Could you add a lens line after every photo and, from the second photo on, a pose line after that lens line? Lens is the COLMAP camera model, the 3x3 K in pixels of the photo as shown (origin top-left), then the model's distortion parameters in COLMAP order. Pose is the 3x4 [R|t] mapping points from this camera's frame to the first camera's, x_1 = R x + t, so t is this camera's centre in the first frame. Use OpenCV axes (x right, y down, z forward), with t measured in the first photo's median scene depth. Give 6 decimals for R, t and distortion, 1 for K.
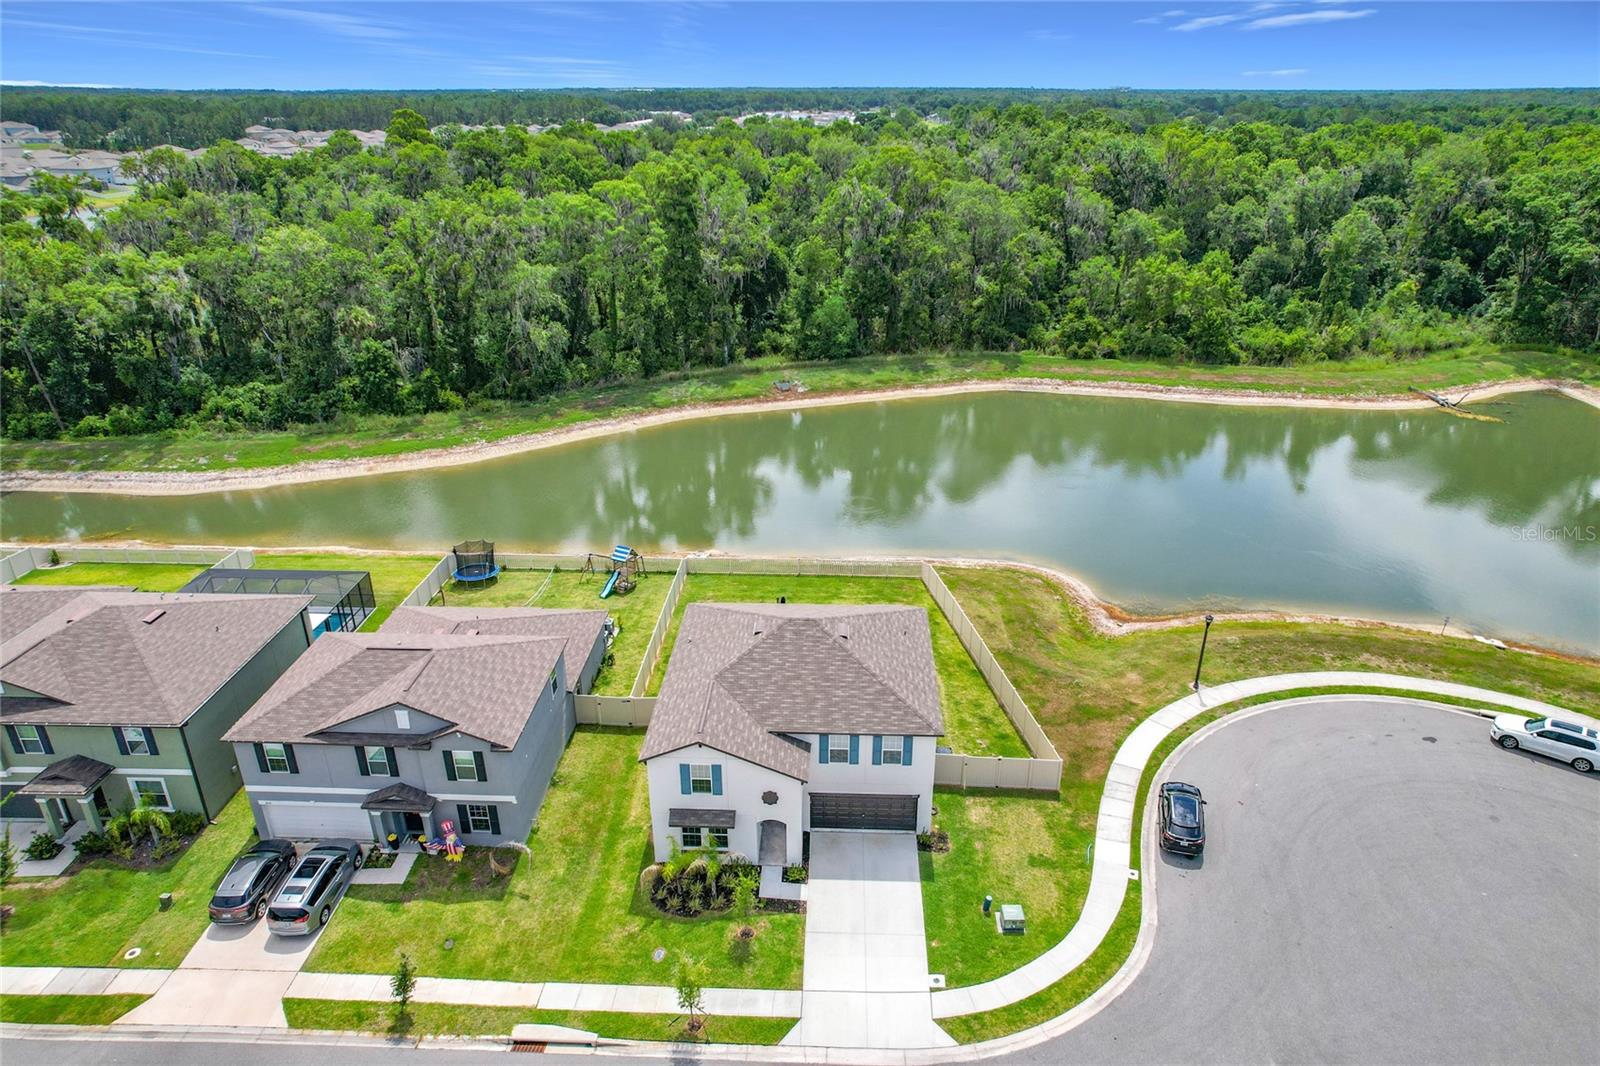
lens RADIAL K [[1039.1, 0, 817.7], [0, 1039.1, 528.4], [0, 0, 1]] dist [-0.073291, 0.065771]
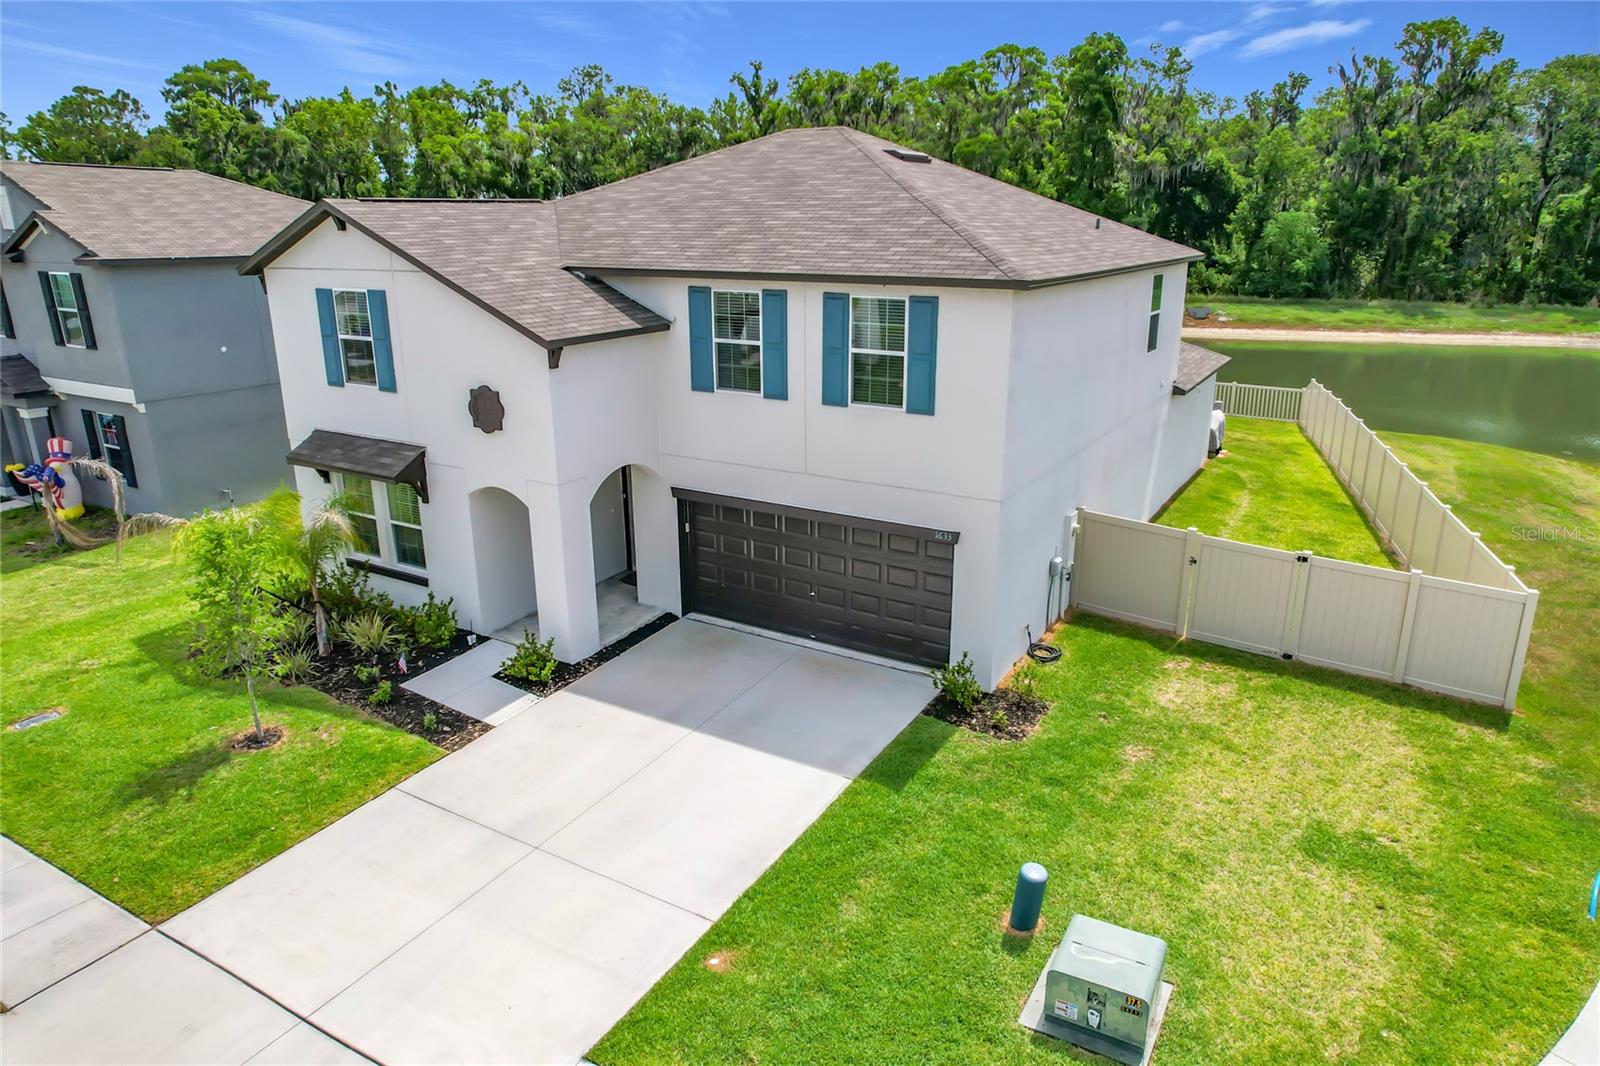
lens RADIAL K [[1029.6, 0, 819.1], [0, 1029.6, 532.9], [0, 0, 1]] dist [-0.085855, 0.078872]
pose [[0.876859, 0.136748, -0.460889, 0.188619], [-0.193039, 0.978162, -0.077038, 0.268810], [0.440289, 0.156521, 0.884108, 0.659822]]
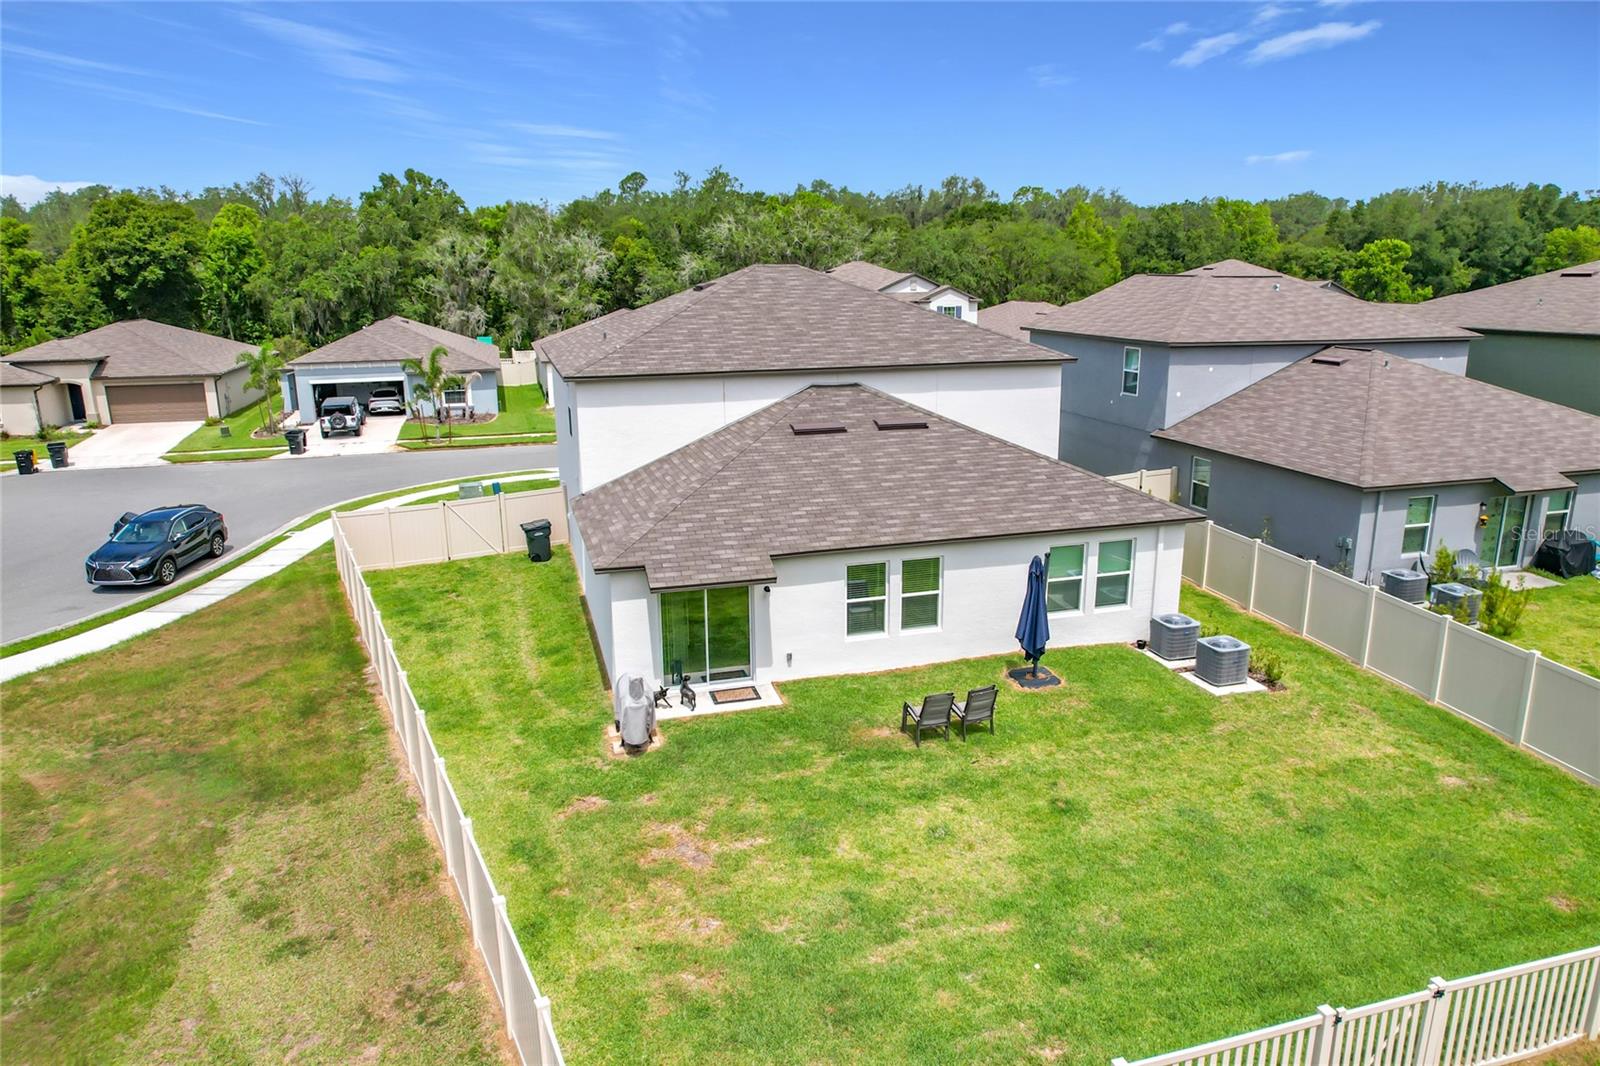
lens RADIAL K [[1025.7, 0, 803.0], [0, 1025.7, 525.0], [0, 0, 1]] dist [-0.073604, 0.067238]
pose [[-0.951357, 0.078173, -0.298007, 0.154100], [-0.122672, 0.791175, 0.599161, -0.148237], [0.282614, 0.606573, -0.743101, 1.509386]]
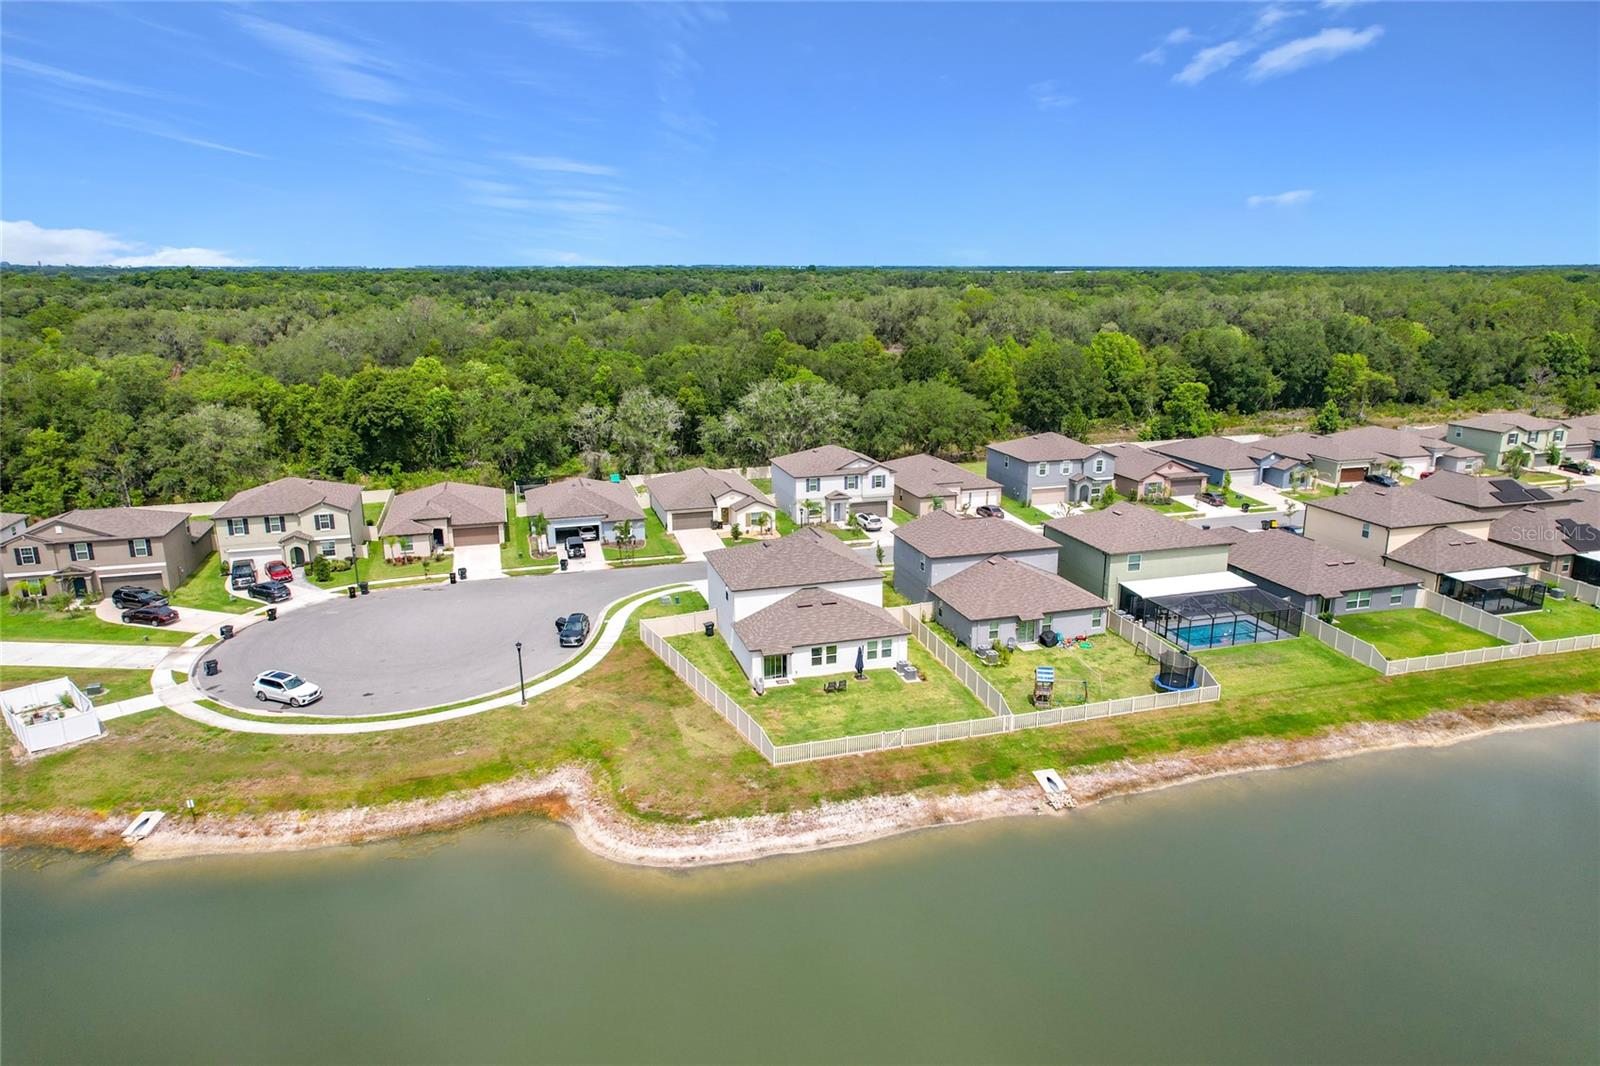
lens RADIAL K [[984.9, 0, 800.0], [0, 984.9, 533.0], [0, 0, 1]] dist [-0.024513, 0.043110]
pose [[-0.951369, 0.077258, -0.298207, 0.463119], [-0.127114, 0.783327, 0.608474, -0.929422], [0.280604, 0.616790, -0.735412, 2.200773]]
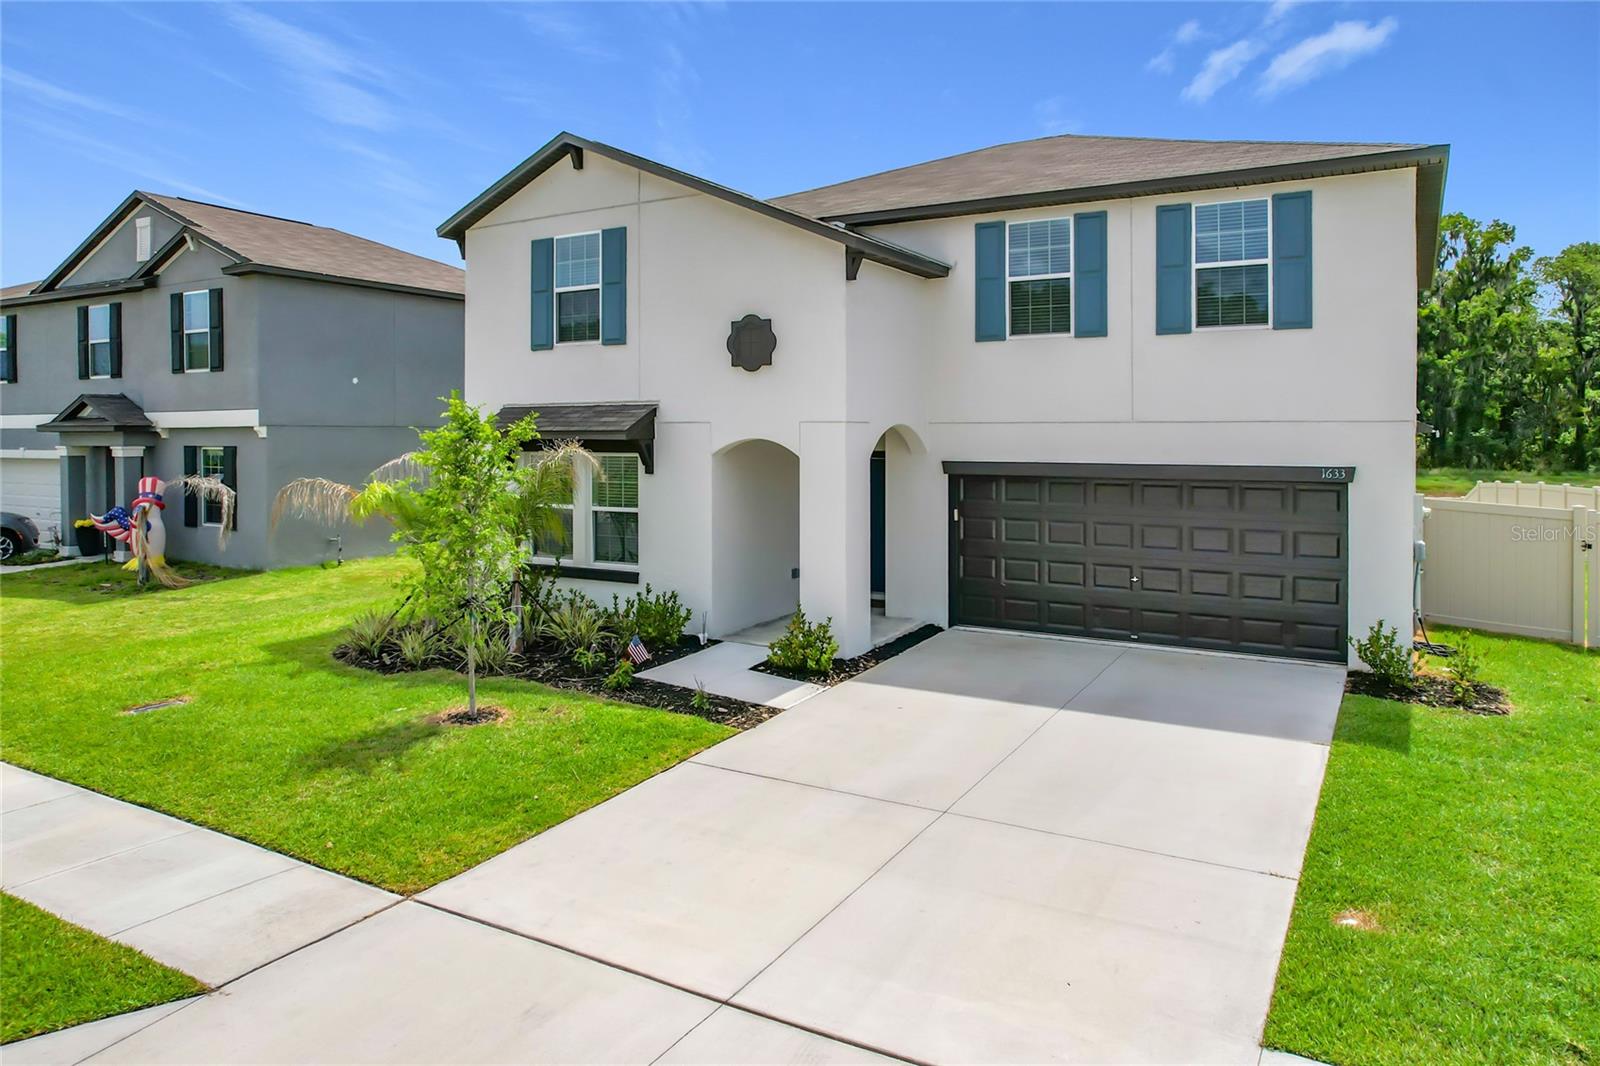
lens RADIAL K [[1043.2, 0, 811.6], [0, 1043.2, 451.5], [0, 0, 1]] dist [-0.050679, 0.064076]
pose [[0.876420, 0.000926, -0.481546, 0.096508], [-0.194456, 0.915520, -0.352151, 0.341322], [0.440539, 0.402271, 0.802560, 0.686926]]
